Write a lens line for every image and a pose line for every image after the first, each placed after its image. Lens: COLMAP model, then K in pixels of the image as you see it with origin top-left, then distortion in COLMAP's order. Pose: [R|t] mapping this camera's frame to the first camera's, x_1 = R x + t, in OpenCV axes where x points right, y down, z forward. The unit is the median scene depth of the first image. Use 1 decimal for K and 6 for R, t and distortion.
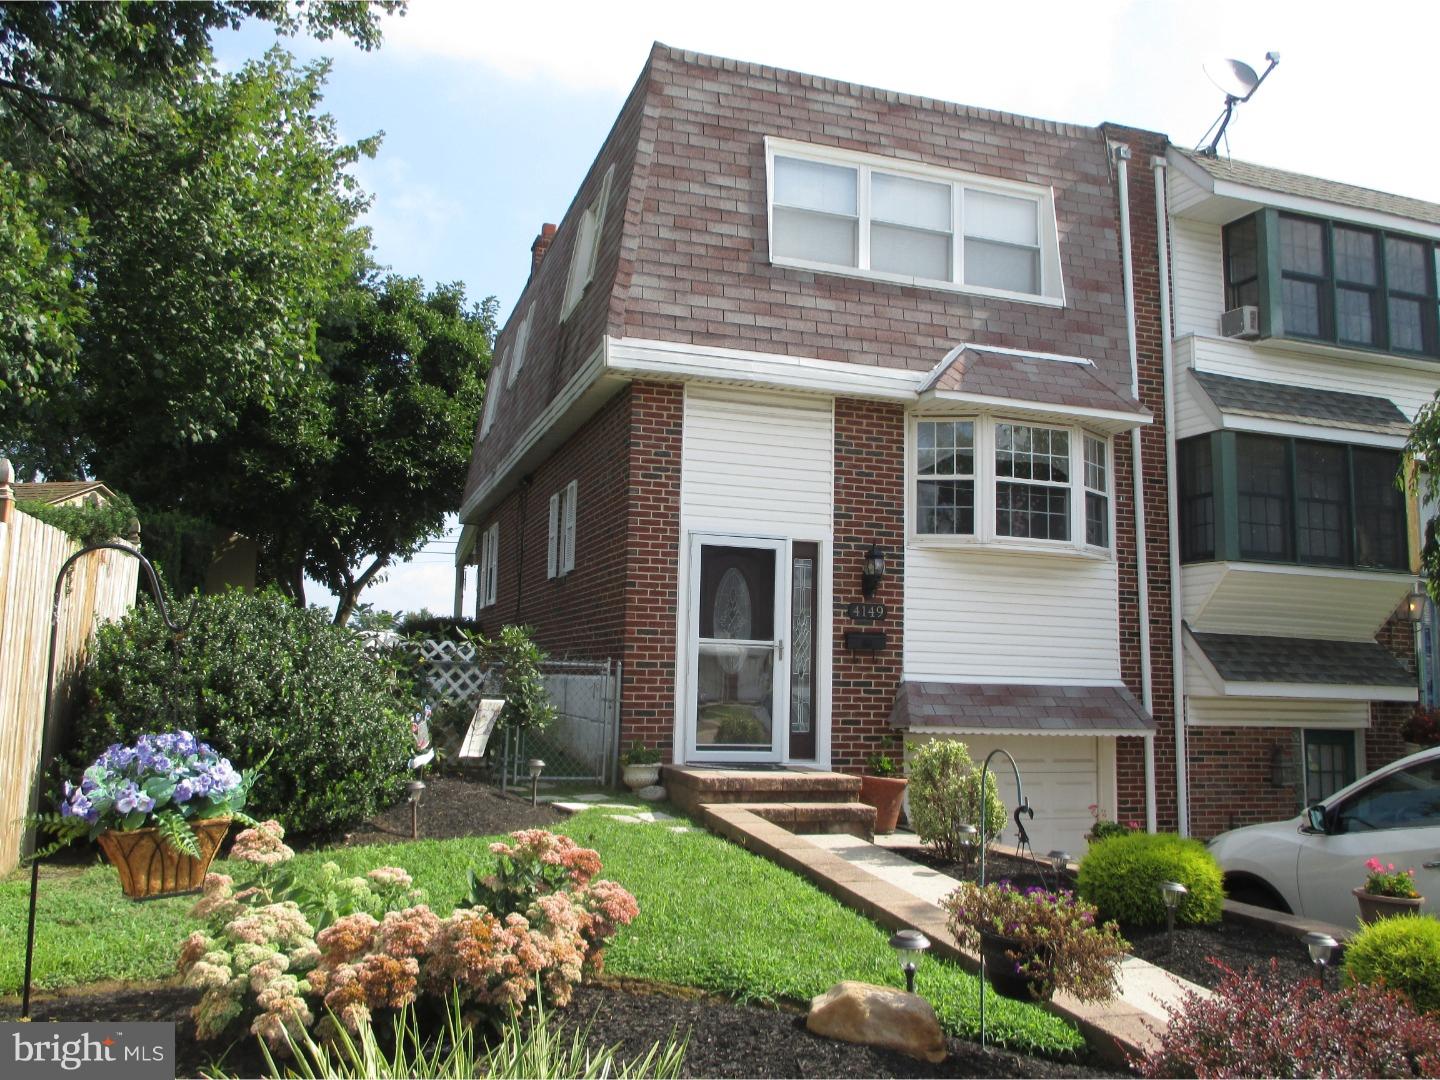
lens RADIAL K [[1212.3, 0, 723.0], [0, 1212.3, 493.3], [0, 0, 1]] dist [-0.012639, -0.017275]
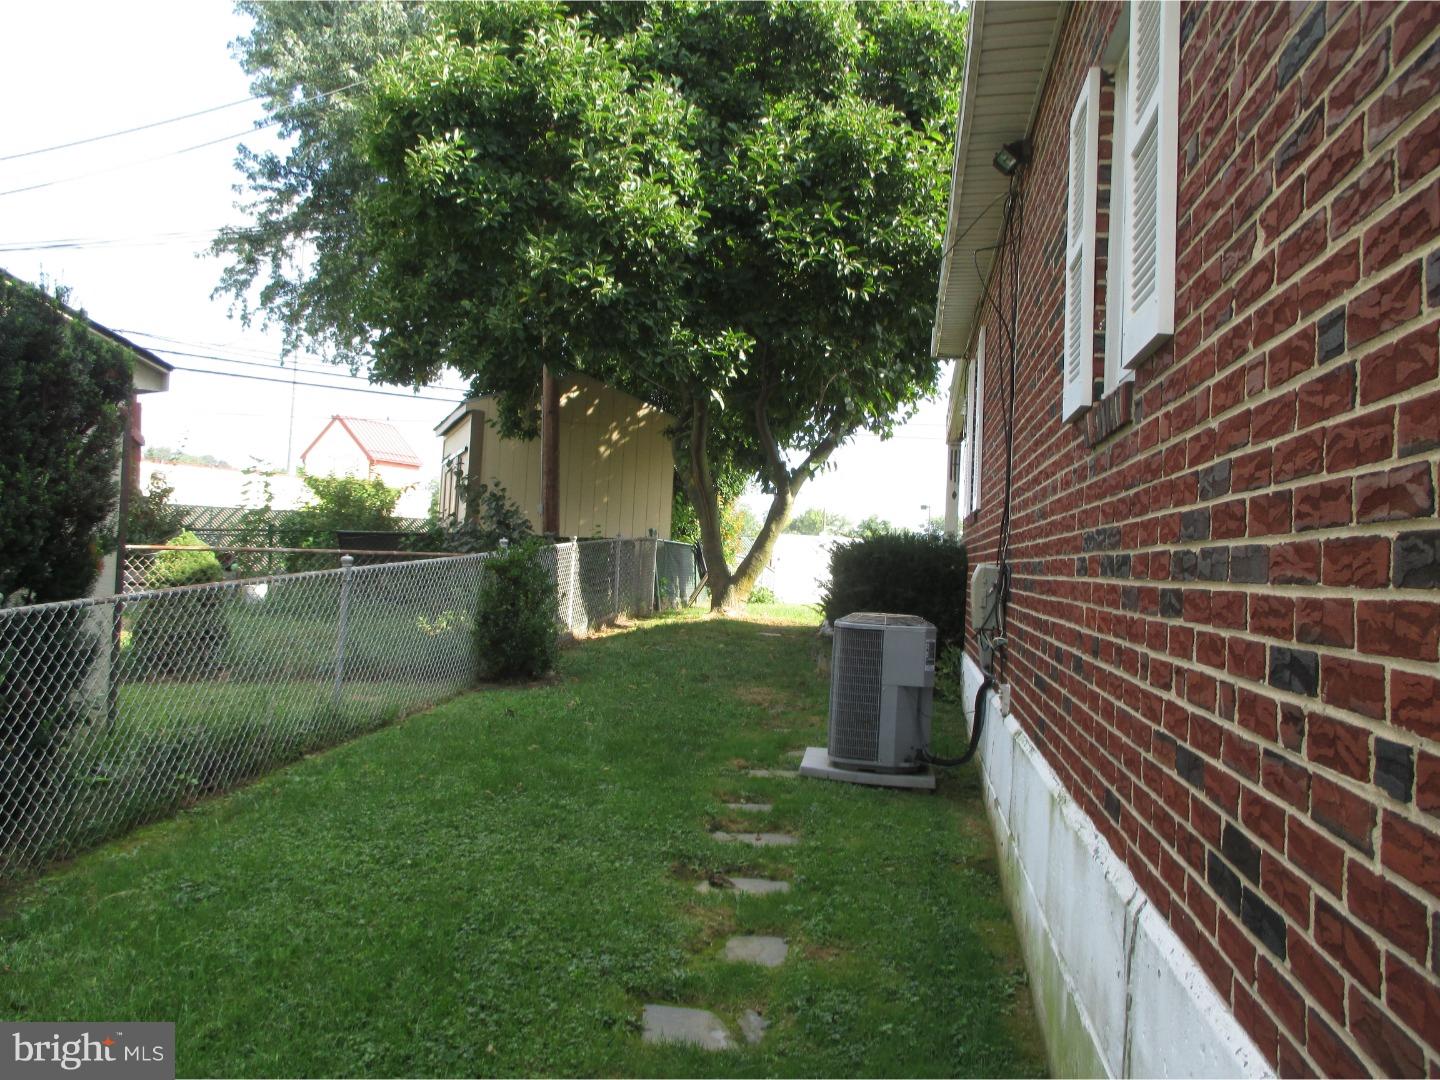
lens RADIAL K [[1212.3, 0, 723.0], [0, 1212.3, 493.3], [0, 0, 1]] dist [-0.012639, -0.017275]
pose [[0.892897, -0.001763, -0.450258, -0.060837], [0.038189, 0.996686, 0.071830, 0.043145], [0.448639, -0.081332, 0.890005, 0.482741]]
